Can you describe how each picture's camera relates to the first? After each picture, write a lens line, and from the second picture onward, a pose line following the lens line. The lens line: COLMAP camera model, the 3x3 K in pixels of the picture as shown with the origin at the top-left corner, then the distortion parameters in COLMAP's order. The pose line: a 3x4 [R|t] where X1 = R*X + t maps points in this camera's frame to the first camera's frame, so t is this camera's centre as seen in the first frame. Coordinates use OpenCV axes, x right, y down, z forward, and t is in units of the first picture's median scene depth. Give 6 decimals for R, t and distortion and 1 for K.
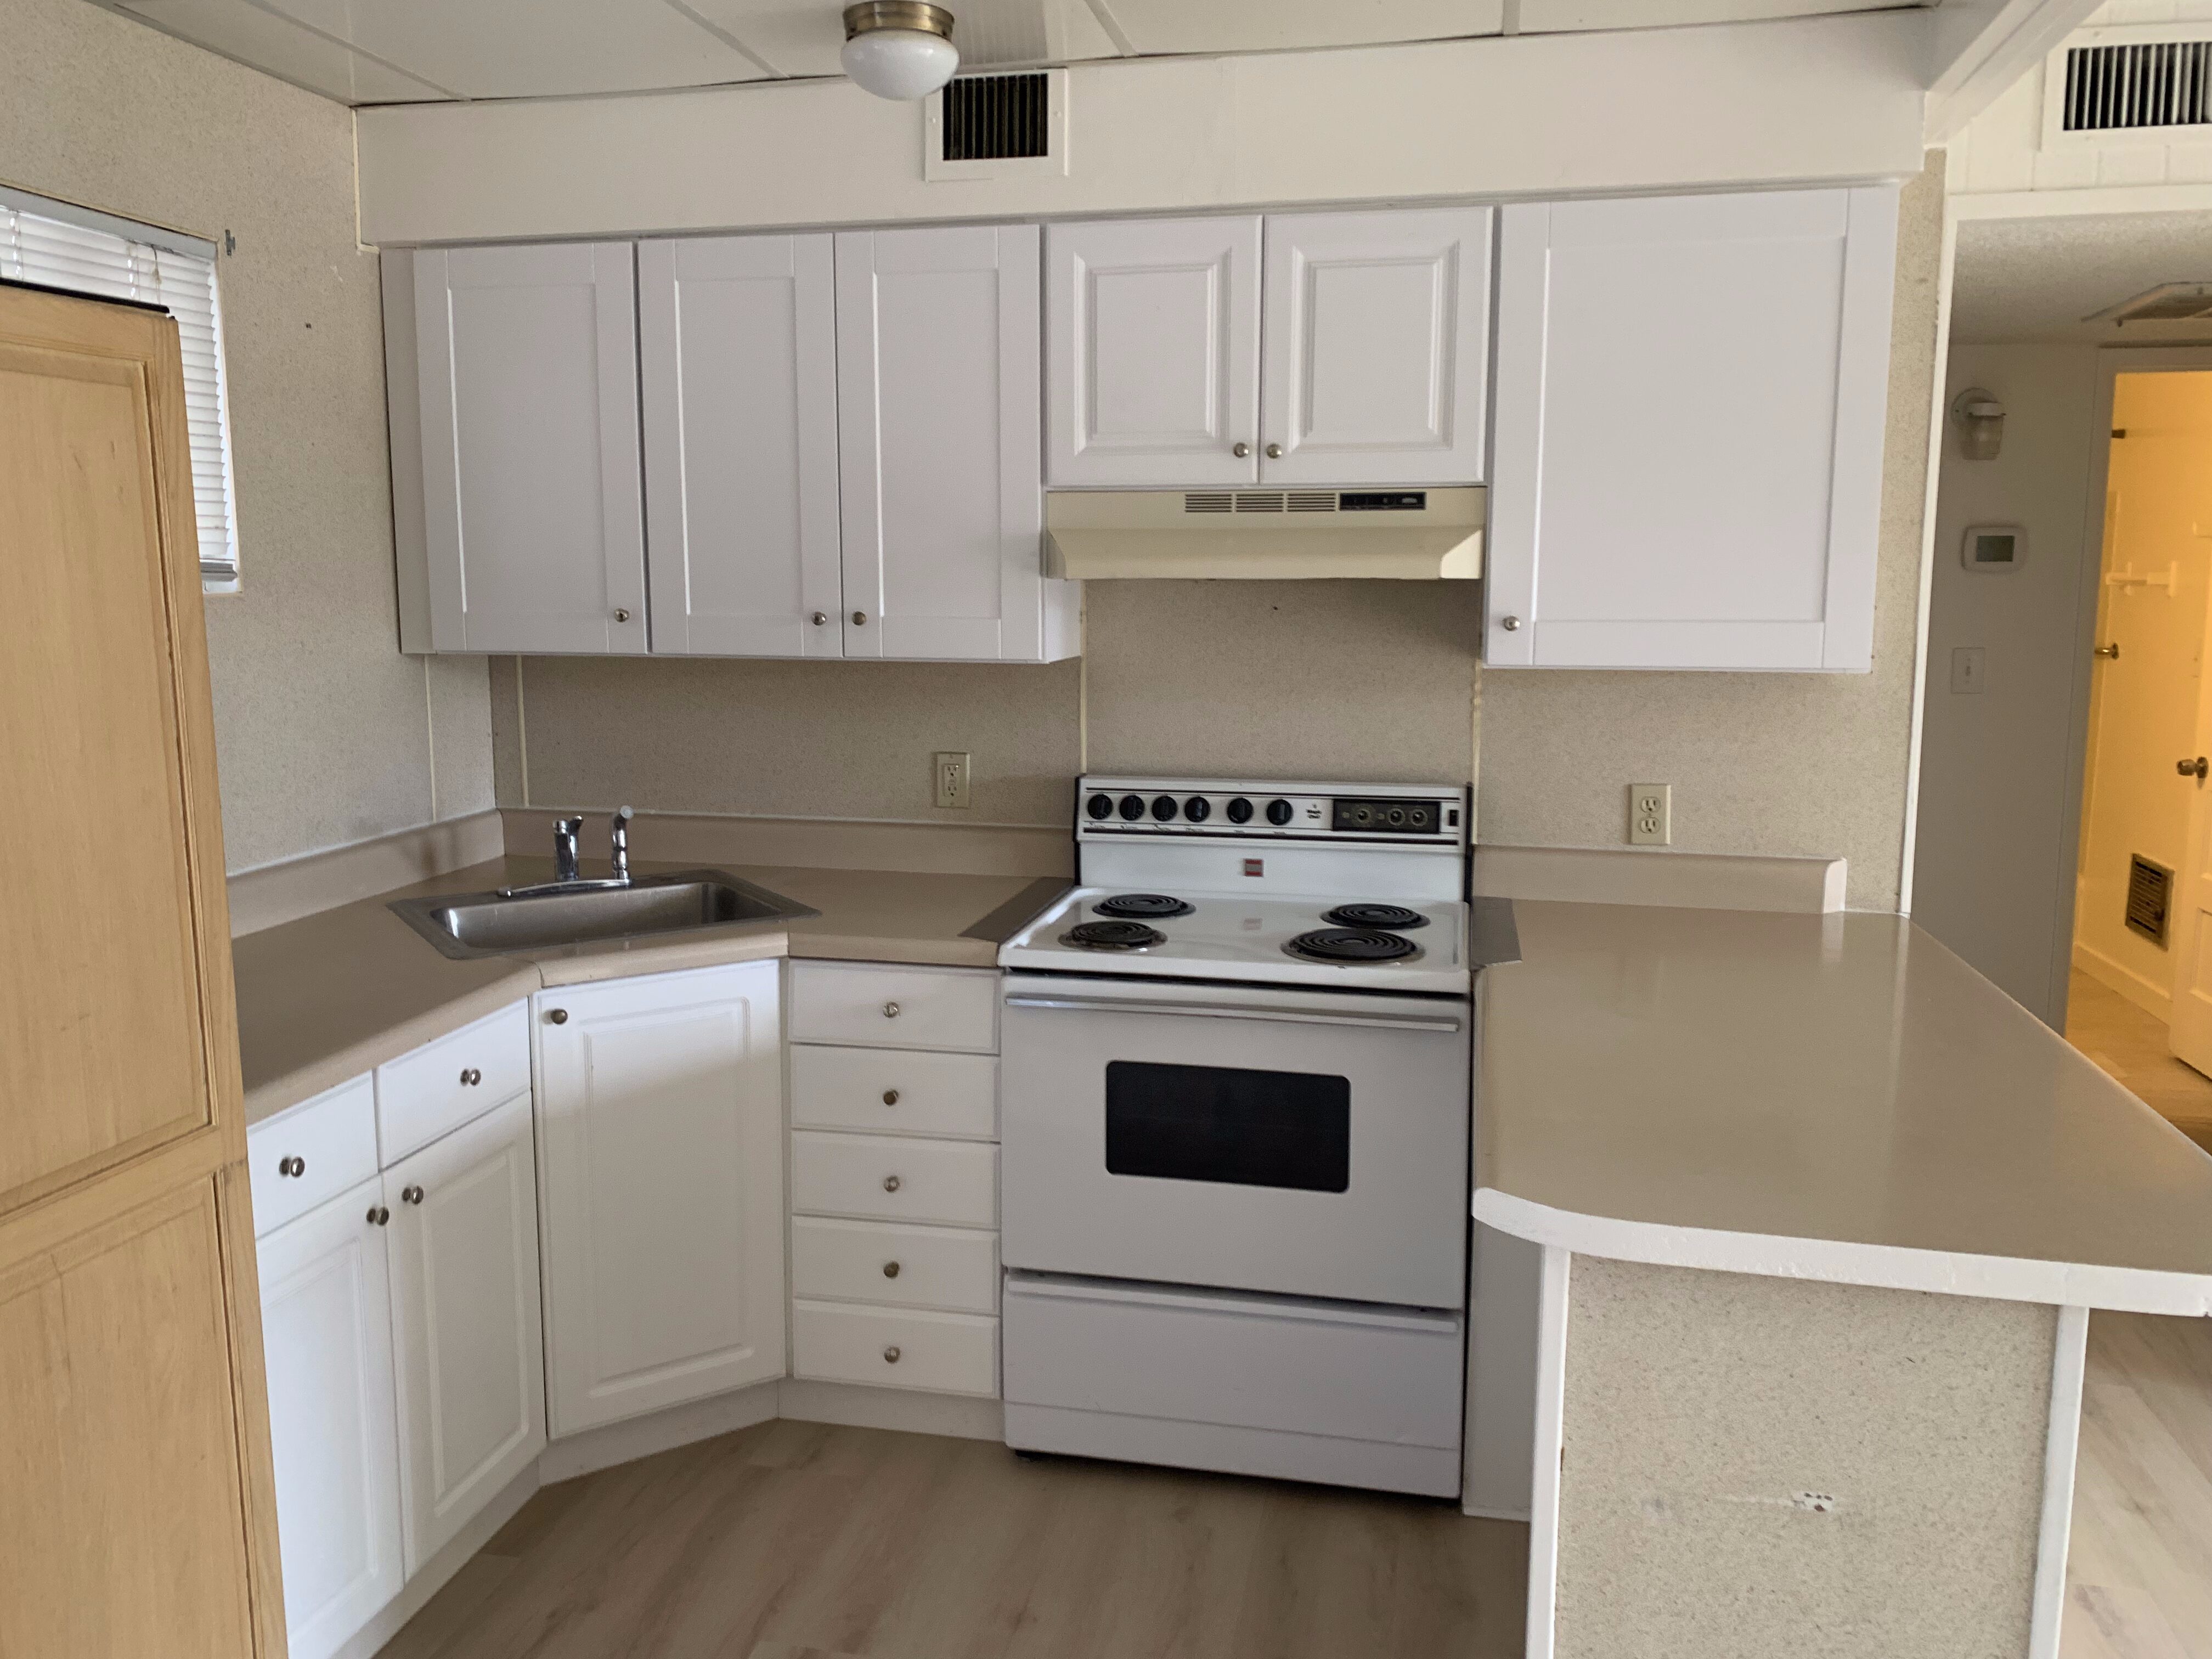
lens RADIAL K [[1696.9, 0, 1086.6], [0, 1696.9, 805.5], [0, 0, 1]] dist [0.013454, -0.015633]
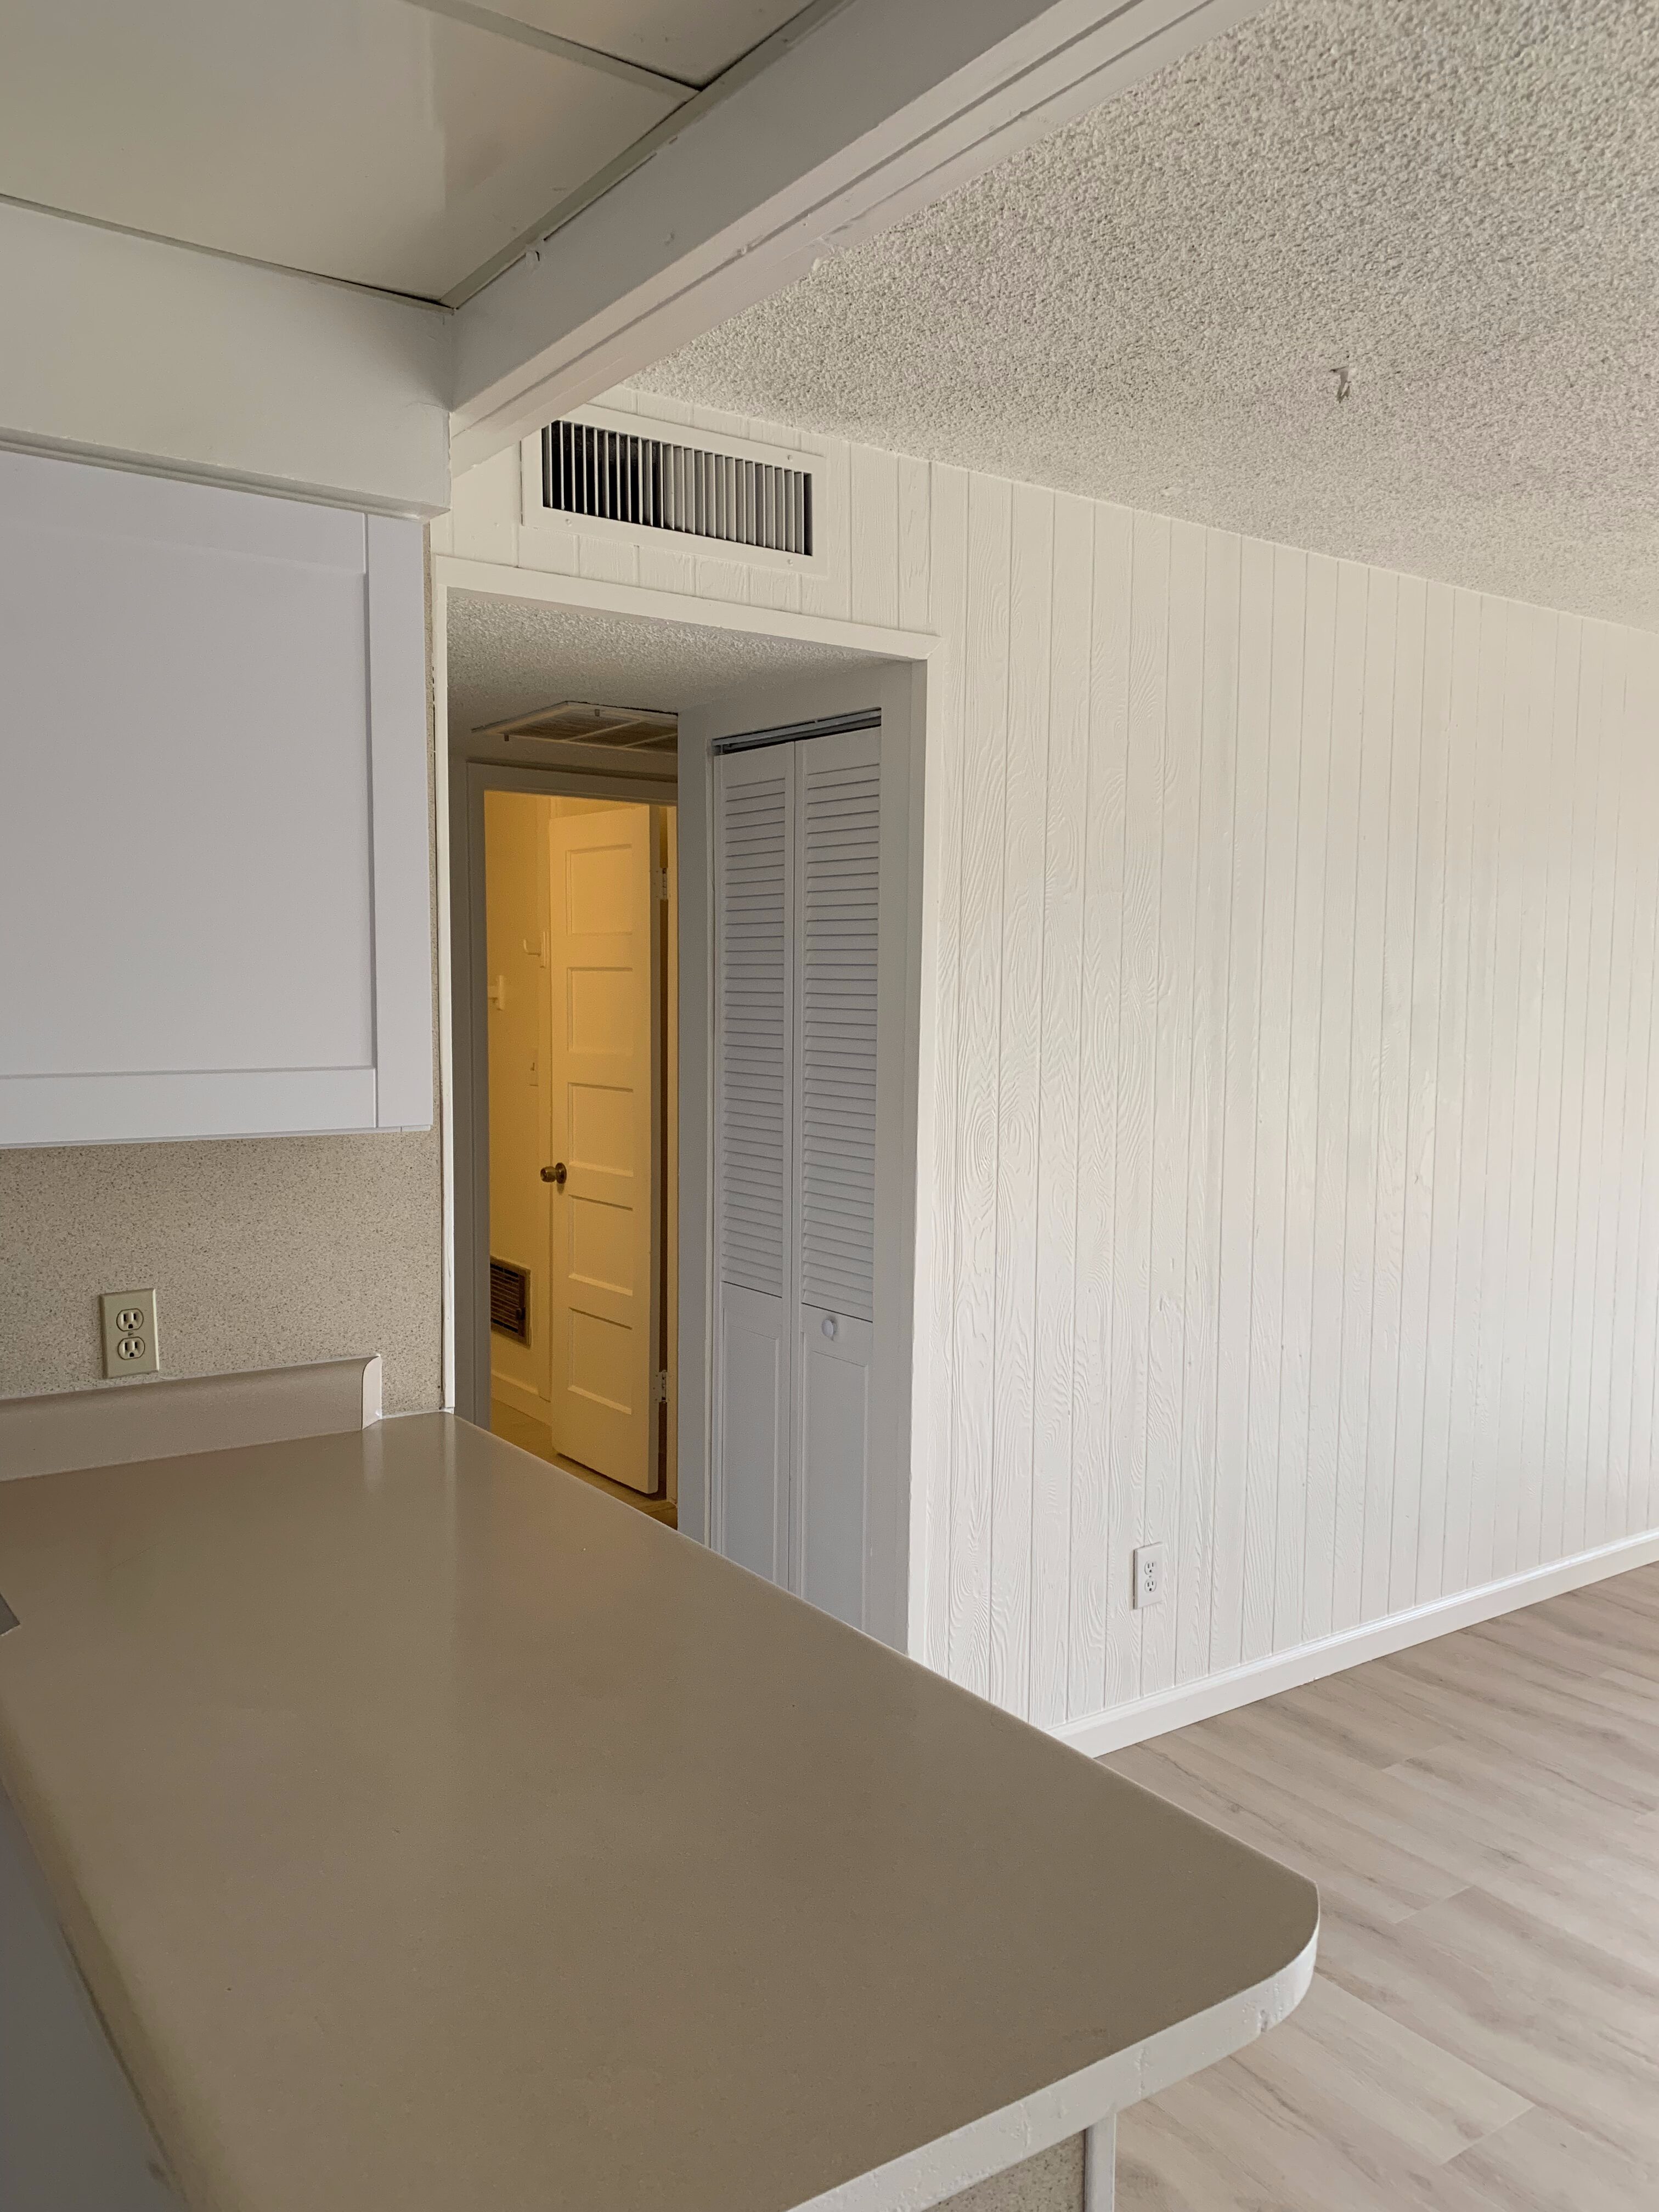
lens RADIAL K [[1696.9, 0, 847.7], [0, 1696.9, 1111.7], [0, 0, 1]] dist [0.013454, -0.015633]
pose [[0.668191, -0.051974, 0.742172, 0.004072], [0.091805, 0.995693, -0.012926, -0.051335], [-0.738304, 0.076772, 0.670085, 0.286441]]
